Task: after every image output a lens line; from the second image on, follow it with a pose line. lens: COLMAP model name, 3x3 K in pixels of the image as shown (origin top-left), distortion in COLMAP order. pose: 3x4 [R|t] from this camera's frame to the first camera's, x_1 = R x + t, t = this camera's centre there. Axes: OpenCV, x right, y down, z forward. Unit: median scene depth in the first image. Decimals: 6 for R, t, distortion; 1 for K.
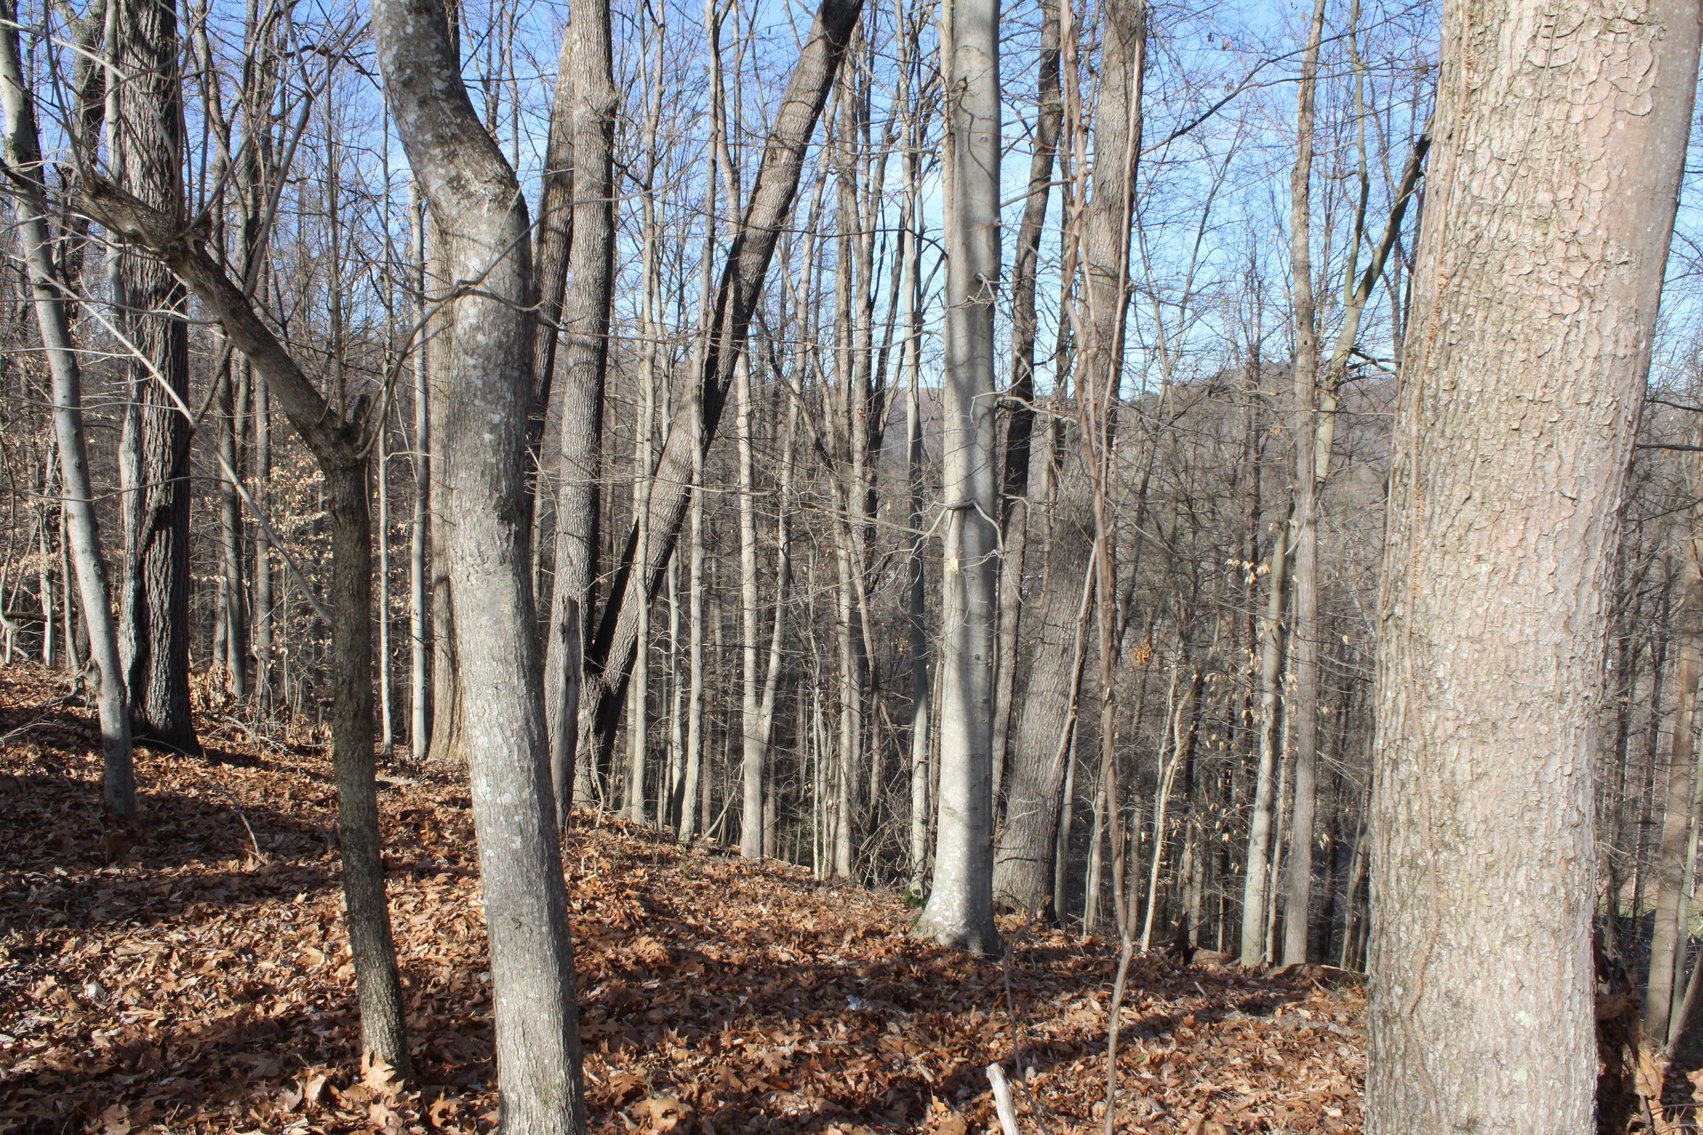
lens RADIAL K [[1454.1, 0, 851.5], [0, 1454.1, 567.5], [0, 0, 1]] dist [-0.173318, 0.164171]
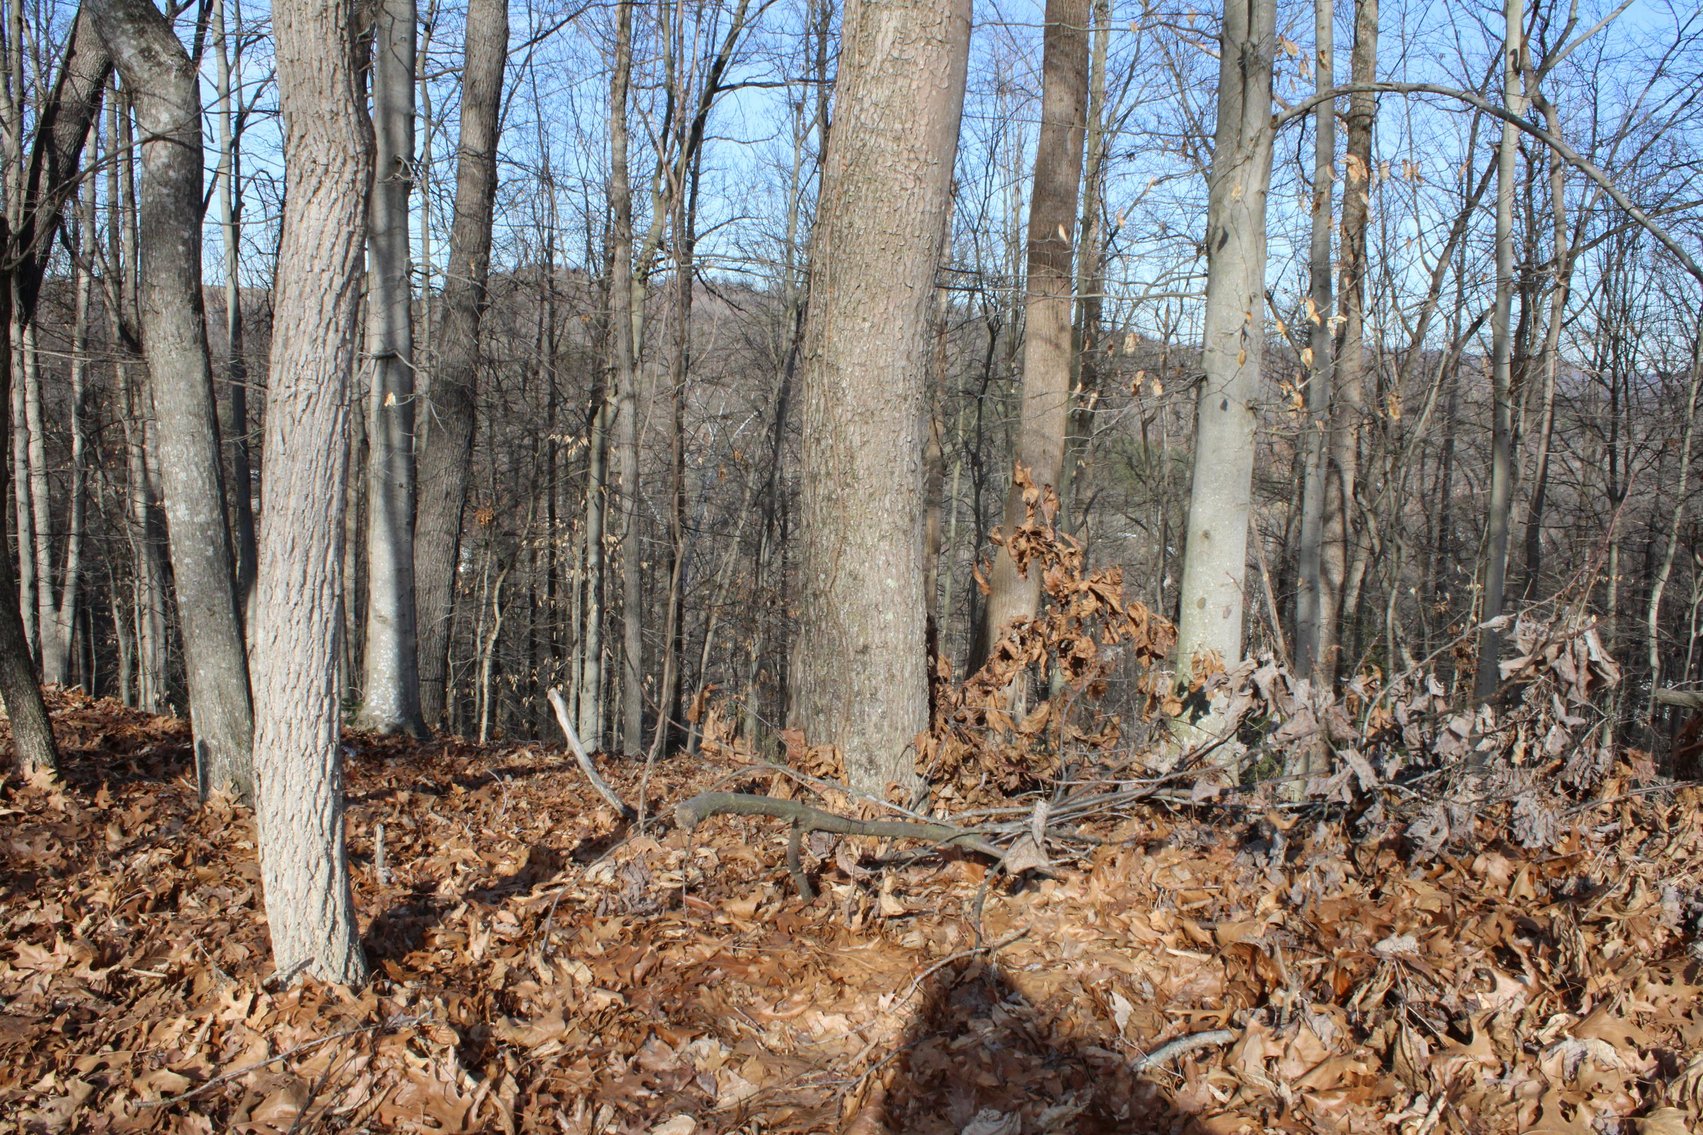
lens RADIAL K [[1454.1, 0, 851.5], [0, 1454.1, 567.5], [0, 0, 1]] dist [-0.173318, 0.164171]
pose [[0.882633, -0.052135, 0.467163, -0.272248], [0.020382, 0.997140, 0.072770, 0.103381], [-0.469621, -0.054708, 0.881171, -0.390807]]
